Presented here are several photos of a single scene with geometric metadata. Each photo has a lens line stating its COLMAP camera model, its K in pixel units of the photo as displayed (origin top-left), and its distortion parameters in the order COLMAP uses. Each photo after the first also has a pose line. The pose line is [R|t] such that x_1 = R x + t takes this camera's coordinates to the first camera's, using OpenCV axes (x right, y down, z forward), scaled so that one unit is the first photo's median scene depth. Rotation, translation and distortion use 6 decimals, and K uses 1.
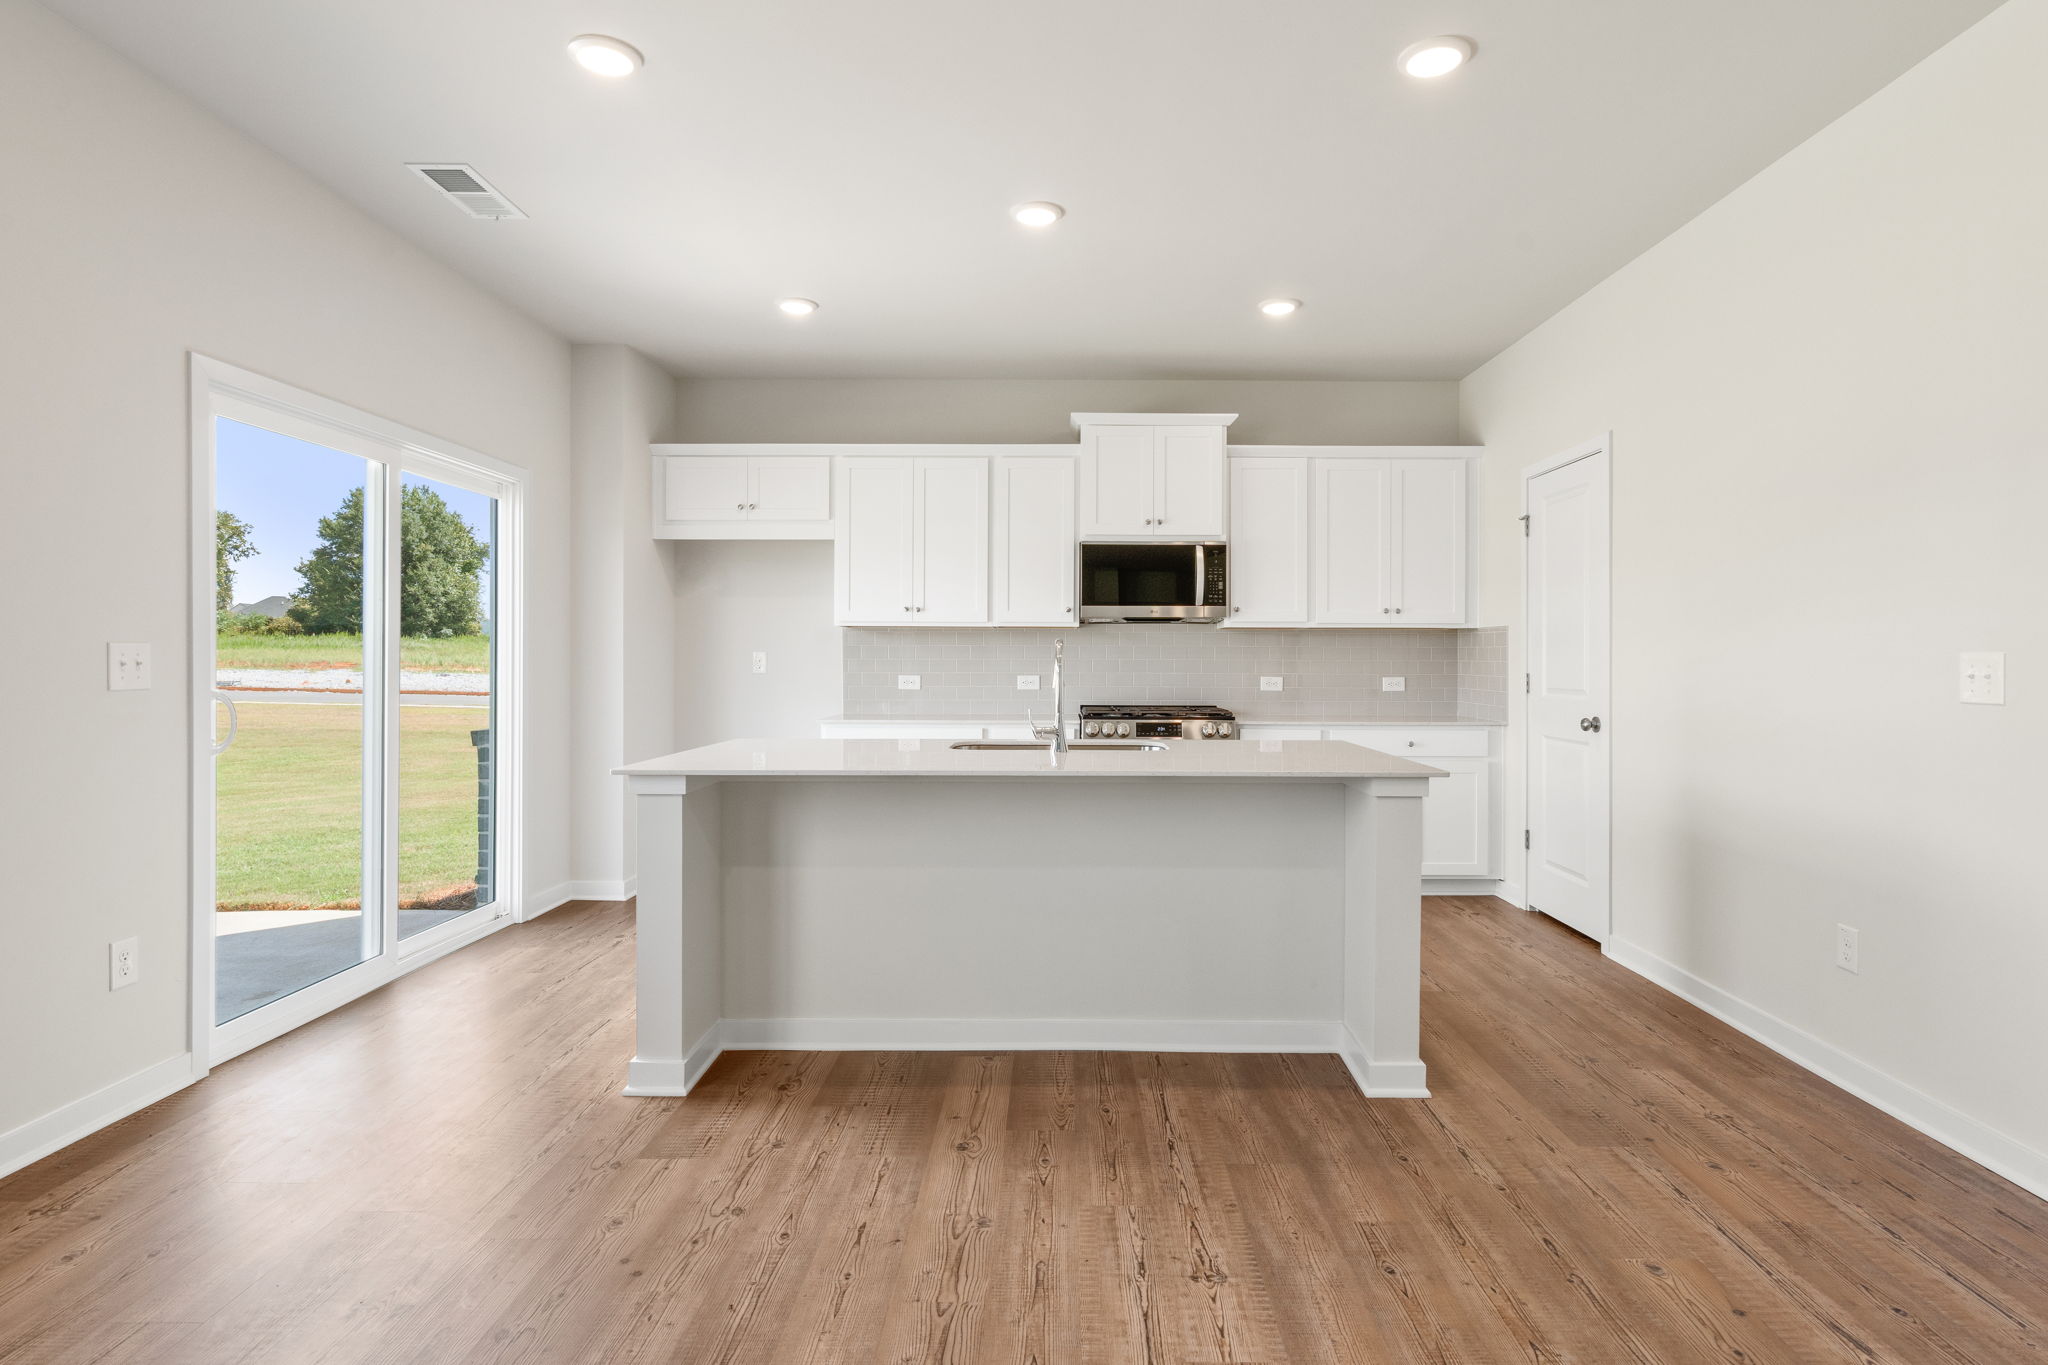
lens RADIAL K [[1087.6, 0, 1031.1], [0, 1087.6, 667.8], [0, 0, 1]] dist [-0.005392, 0.001524]
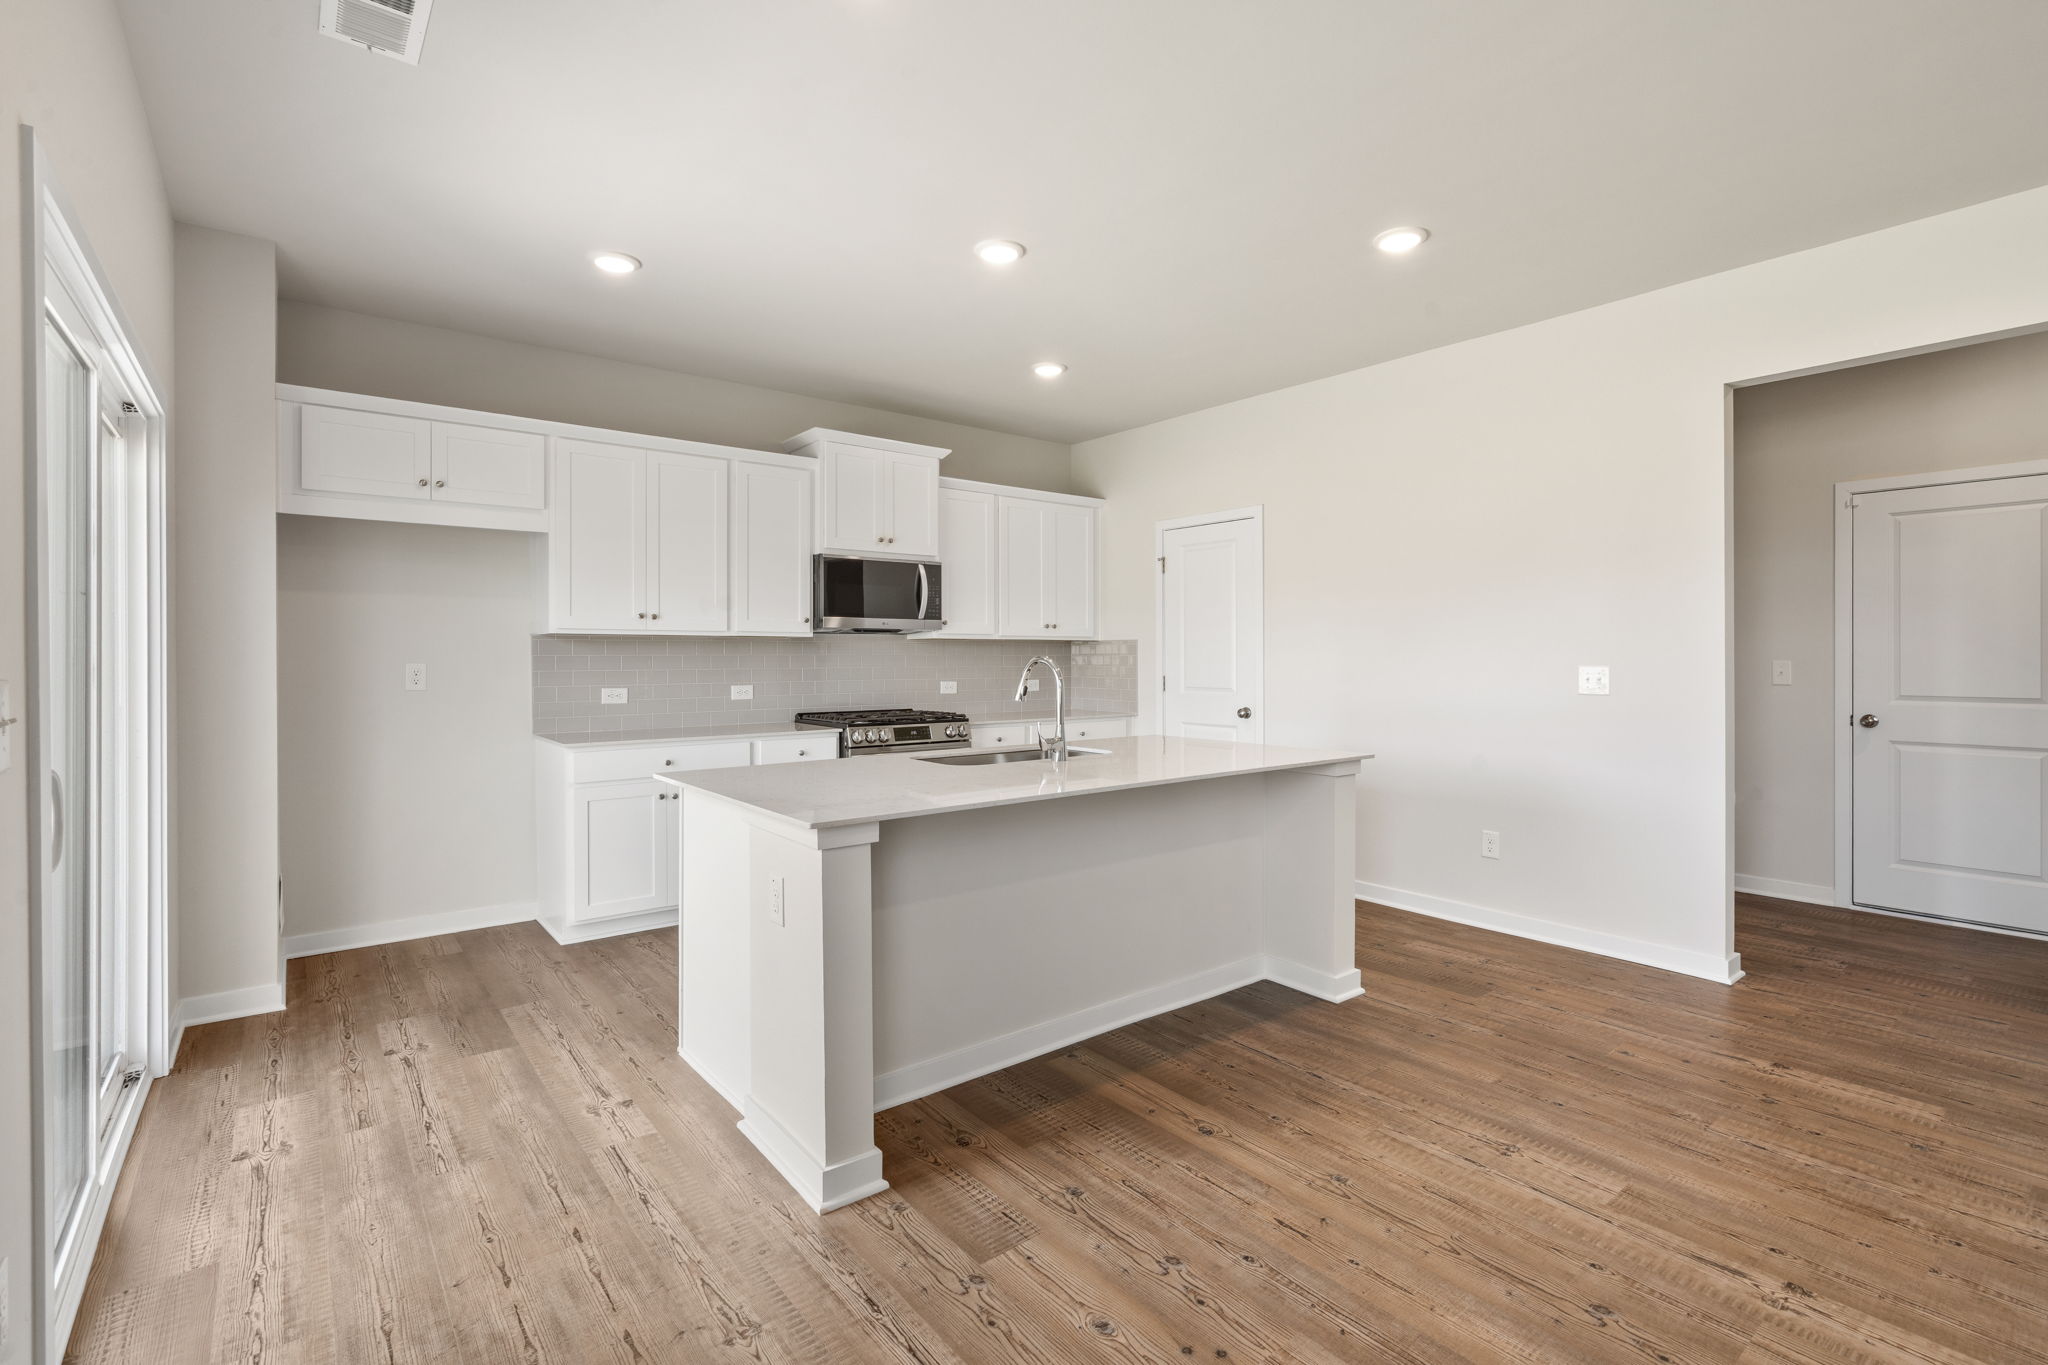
lens RADIAL K [[961.8, 0, 1022.4], [0, 961.8, 669.7], [0, 0, 1]] dist [-0.003913, -0.000432]
pose [[0.767552, -0.014511, 0.640822, -0.696746], [0.008585, 0.999887, 0.012360, -0.029649], [-0.640929, -0.003985, 0.767590, 0.326643]]
